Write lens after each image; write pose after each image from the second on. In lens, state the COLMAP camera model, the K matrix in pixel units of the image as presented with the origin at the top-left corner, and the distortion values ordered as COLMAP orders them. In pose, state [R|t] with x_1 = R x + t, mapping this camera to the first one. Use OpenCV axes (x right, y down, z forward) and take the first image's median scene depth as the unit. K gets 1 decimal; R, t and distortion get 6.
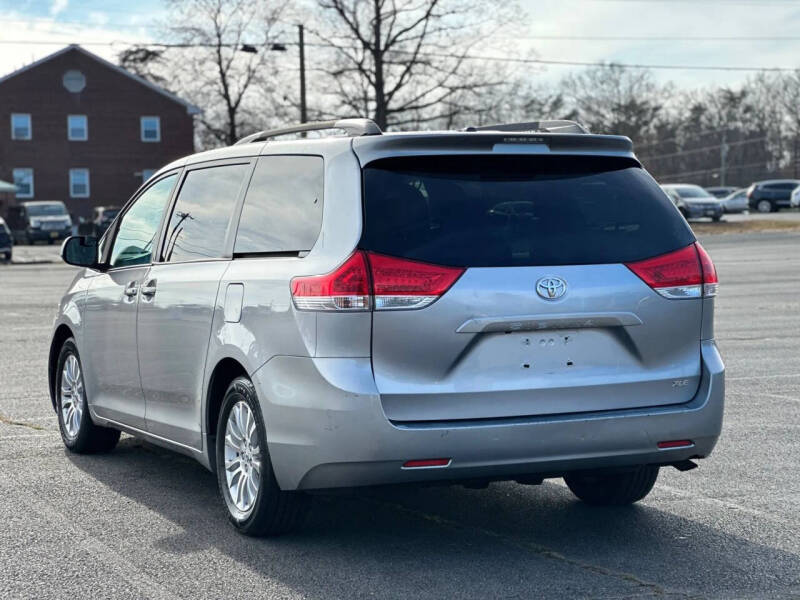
lens RADIAL K [[1824.6, 0, 400.0], [0, 1824.6, 300.0], [0, 0, 1]] dist [0.299637, 0.064722]
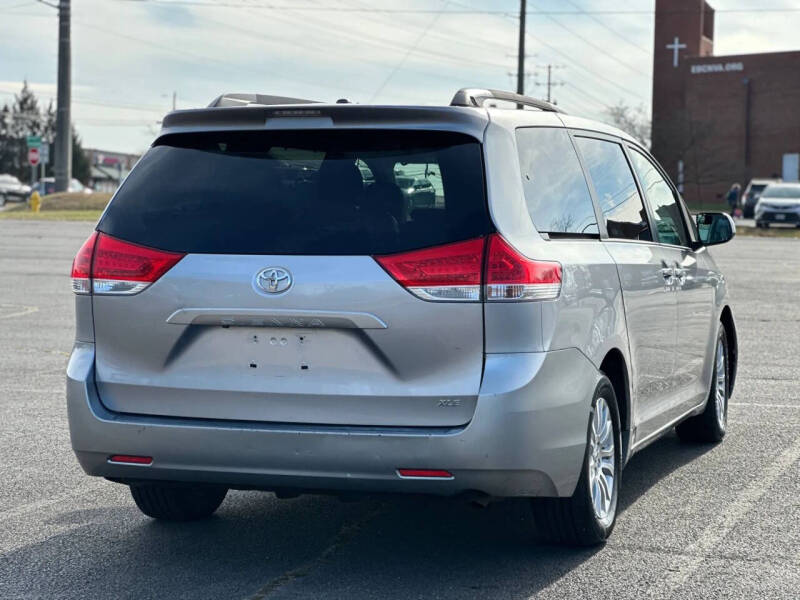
lens RADIAL K [[1824.6, 0, 400.0], [0, 1824.6, 300.0], [0, 0, 1]] dist [0.299637, 0.064722]
pose [[0.723172, 0.053669, -0.688579, 0.722084], [-0.043241, 0.998539, 0.032415, -0.027732], [0.689313, 0.006333, 0.724436, 0.390729]]
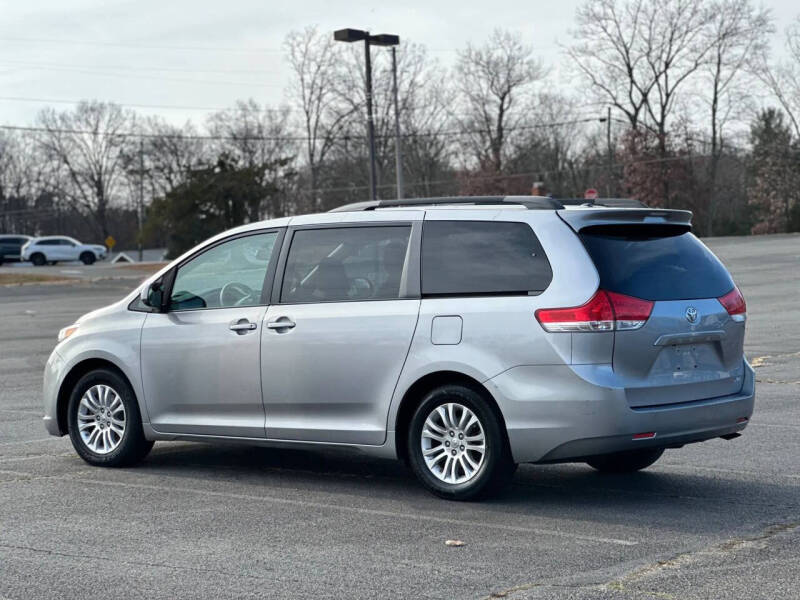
lens RADIAL K [[1824.6, 0, 400.0], [0, 1824.6, 300.0], [0, 0, 1]] dist [0.299637, 0.064722]
pose [[0.897461, -0.009702, 0.440987, -0.755379], [0.022589, 0.999457, -0.023982, 0.011534], [-0.440515, 0.031485, 0.897193, -0.210099]]
